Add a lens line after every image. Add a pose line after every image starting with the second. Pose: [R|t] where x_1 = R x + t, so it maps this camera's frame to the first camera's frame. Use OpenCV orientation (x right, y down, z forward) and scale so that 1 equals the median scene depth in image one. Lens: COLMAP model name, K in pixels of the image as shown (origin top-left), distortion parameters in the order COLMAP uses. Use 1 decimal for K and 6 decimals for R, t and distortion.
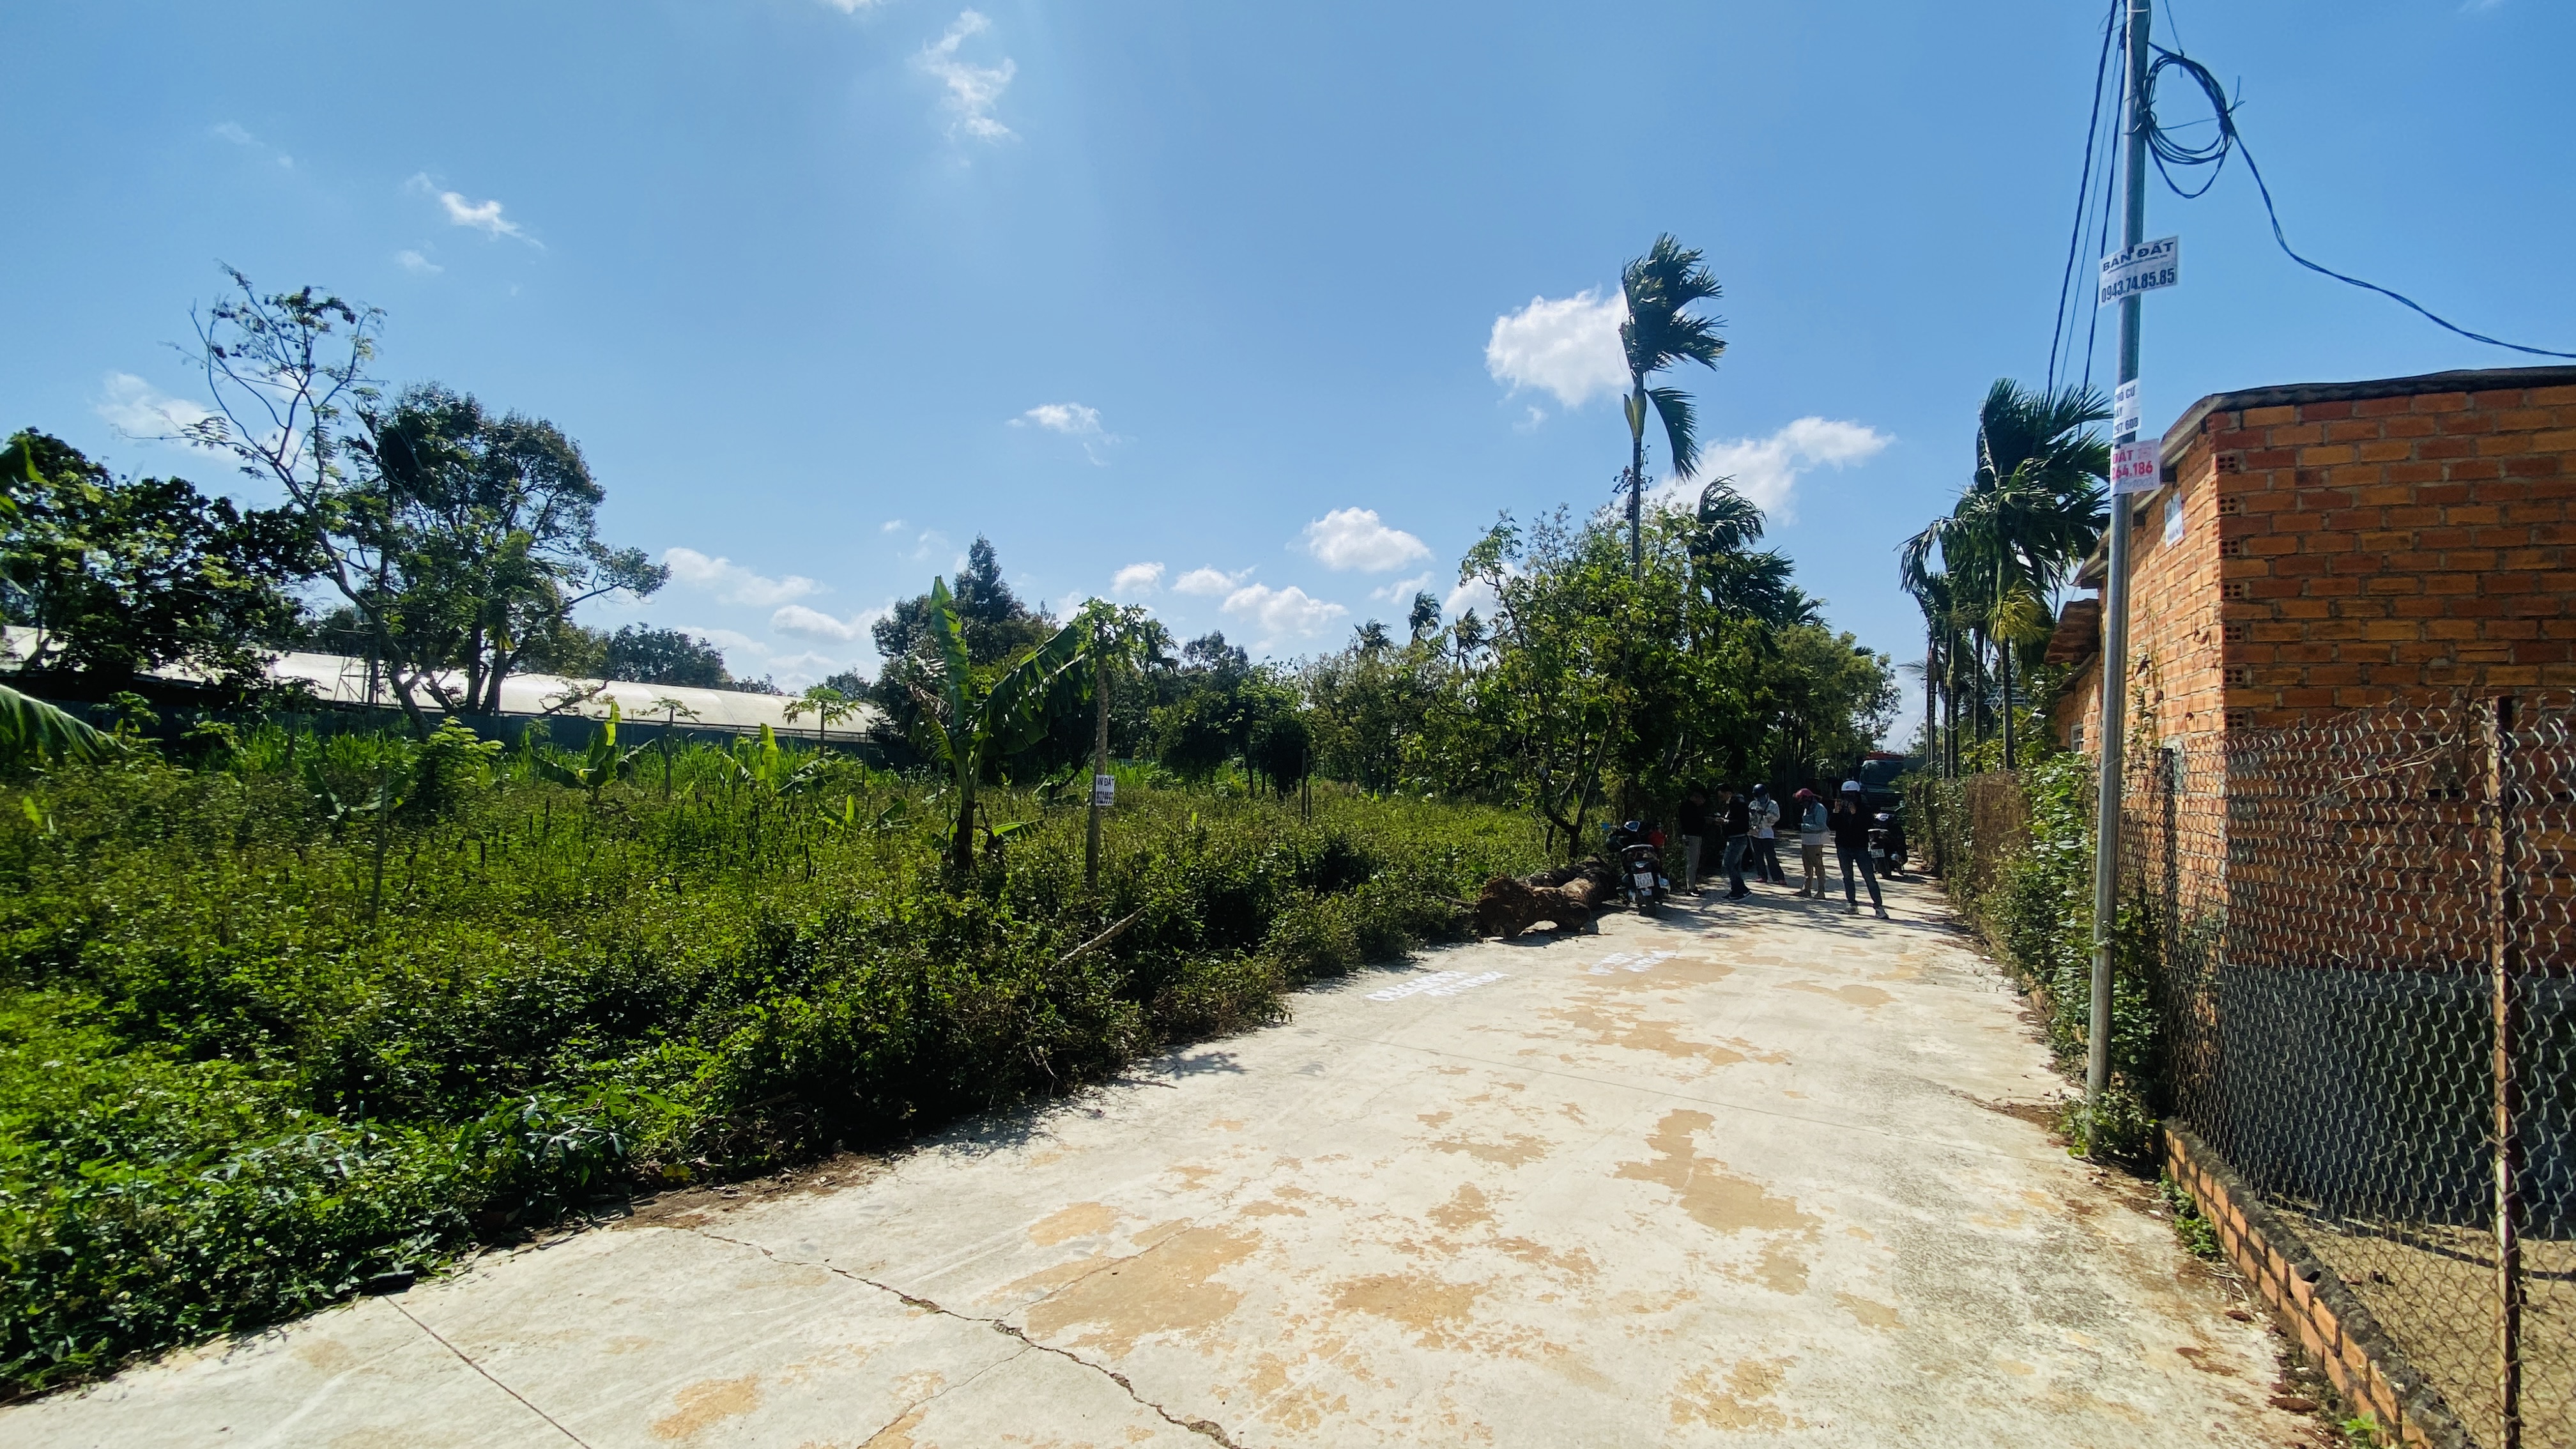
lens RADIAL K [[1029.6, 0, 1289.6], [0, 1029.6, 729.6], [0, 0, 1]] dist [0.013584, -0.017812]
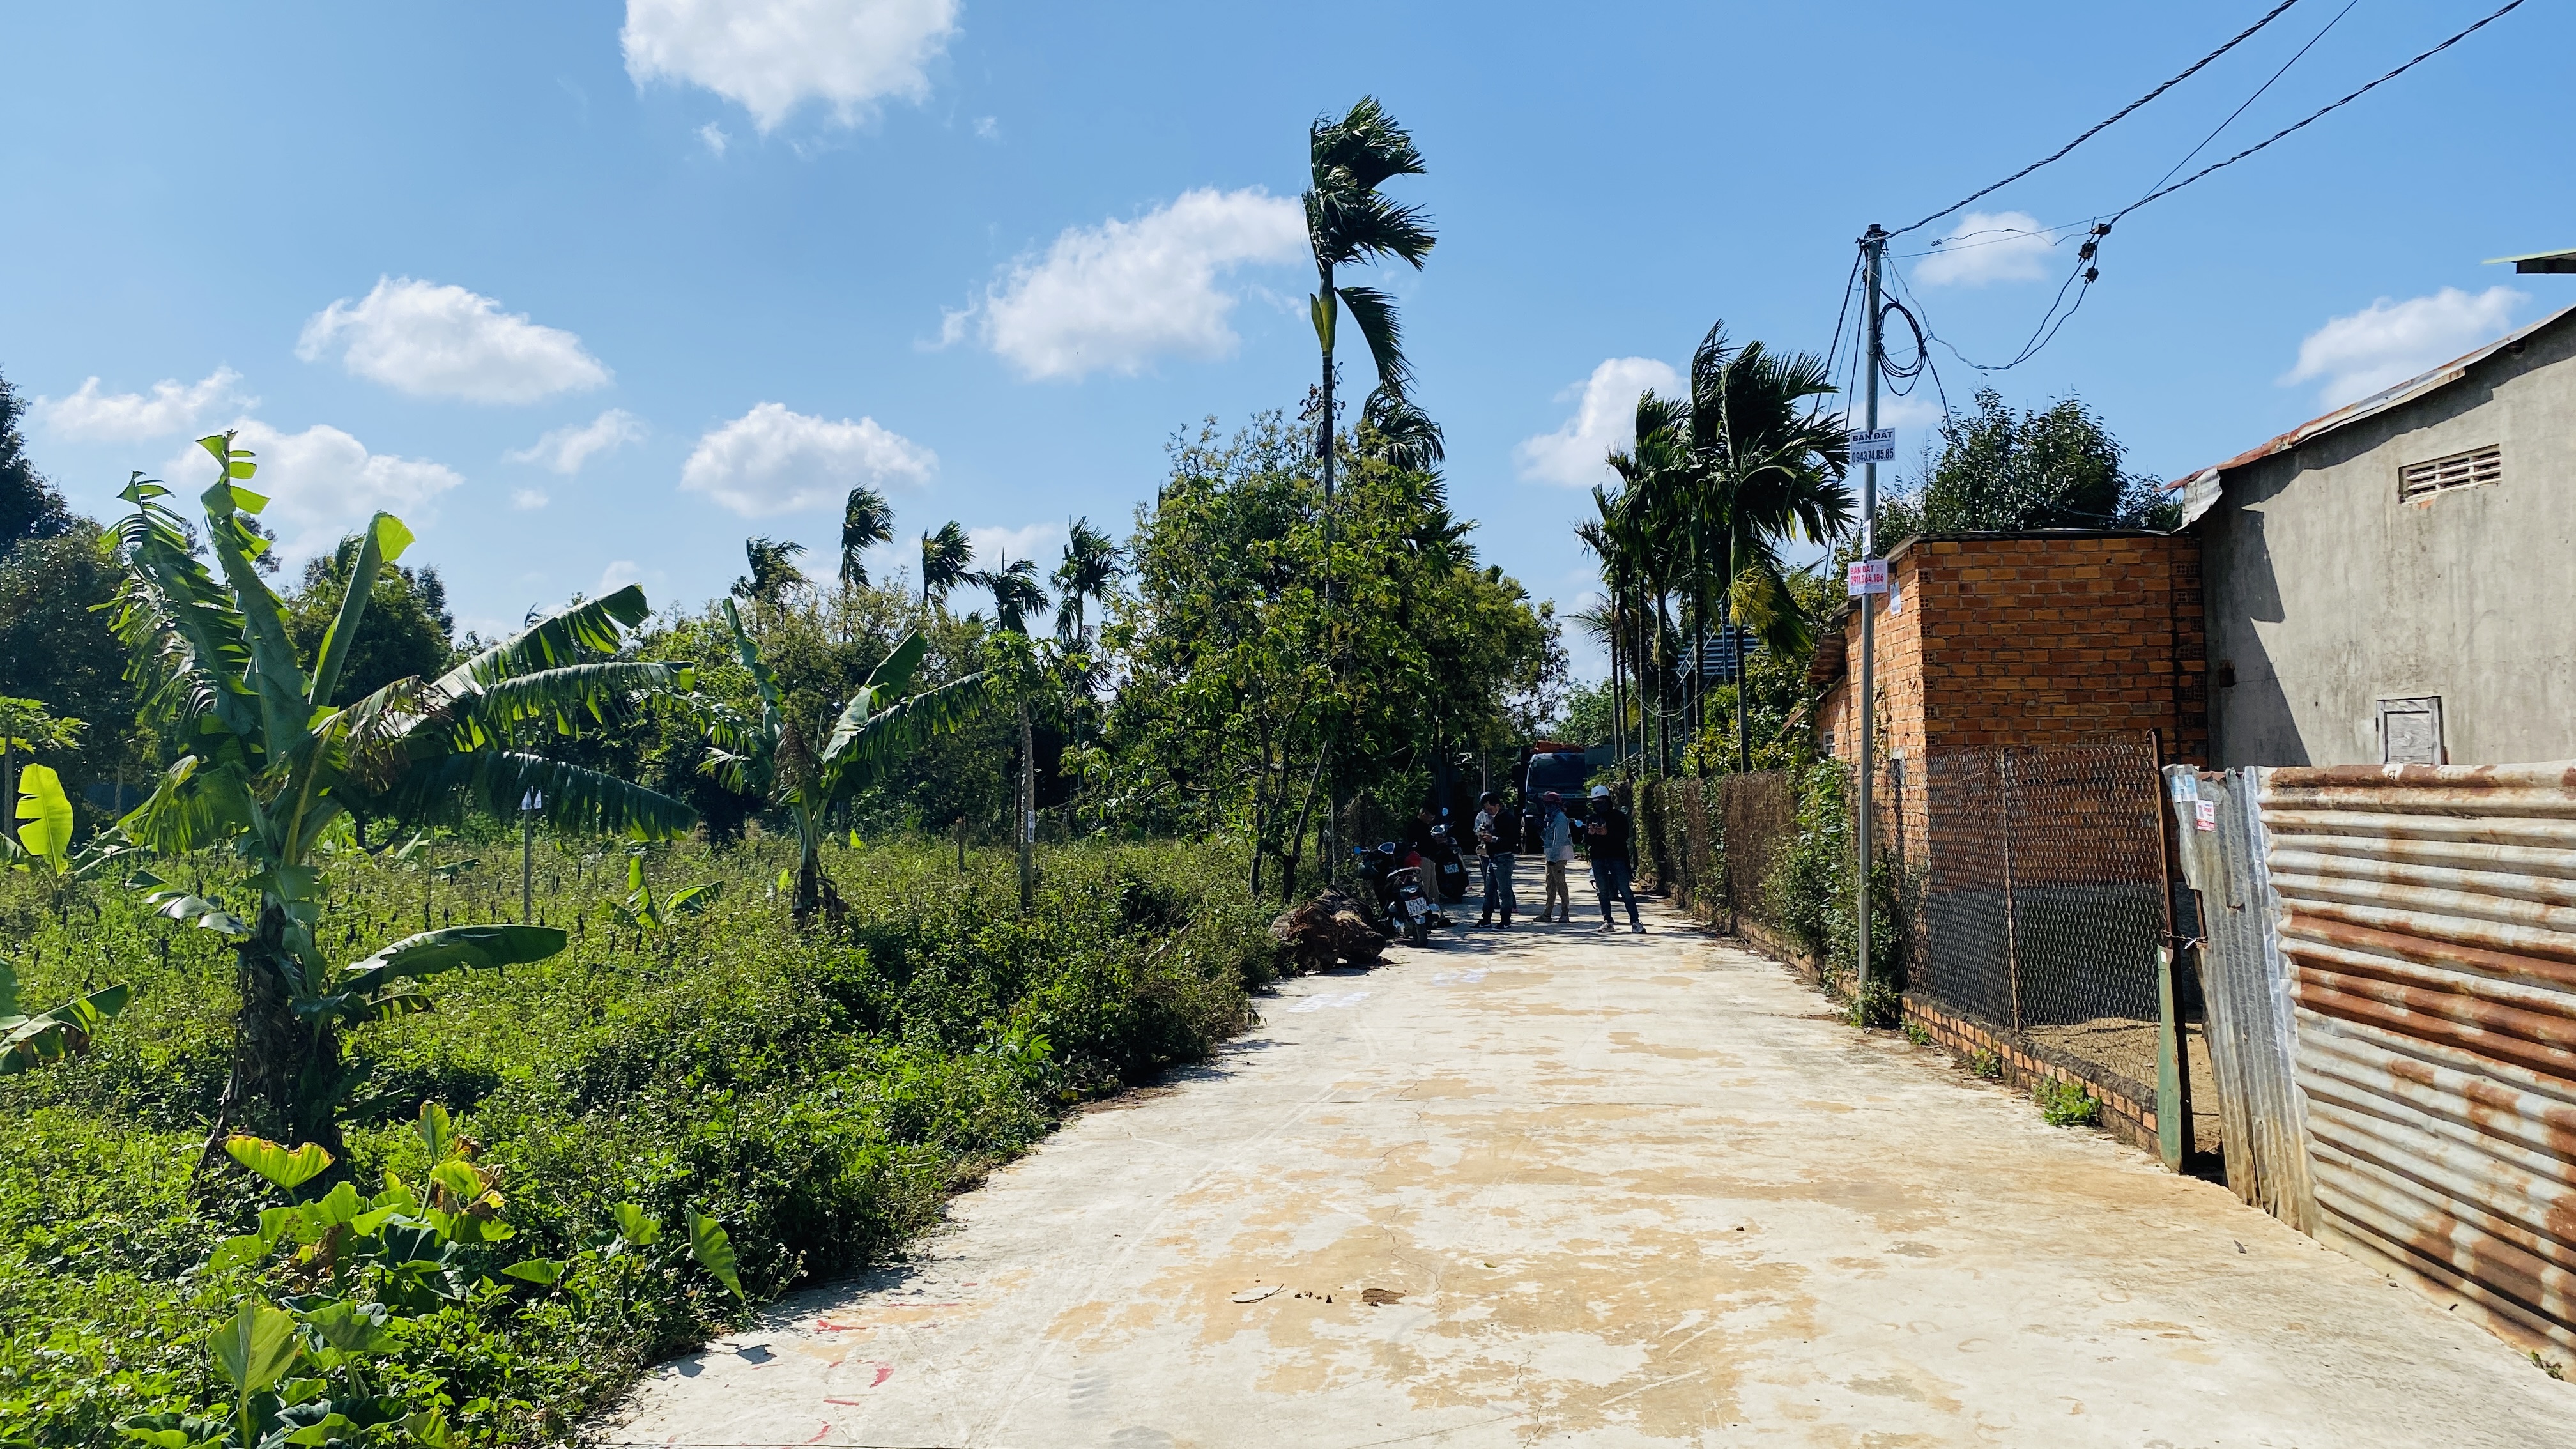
lens RADIAL K [[1861.9, 0, 1288.0], [0, 1861.9, 724.5], [0, 0, 1]] dist [0.001763, 0.000097]
pose [[0.920830, -0.025817, 0.389108, -1.041246], [0.023686, 0.999667, 0.010274, -0.080712], [-0.389243, -0.000244, 0.921135, -1.181745]]
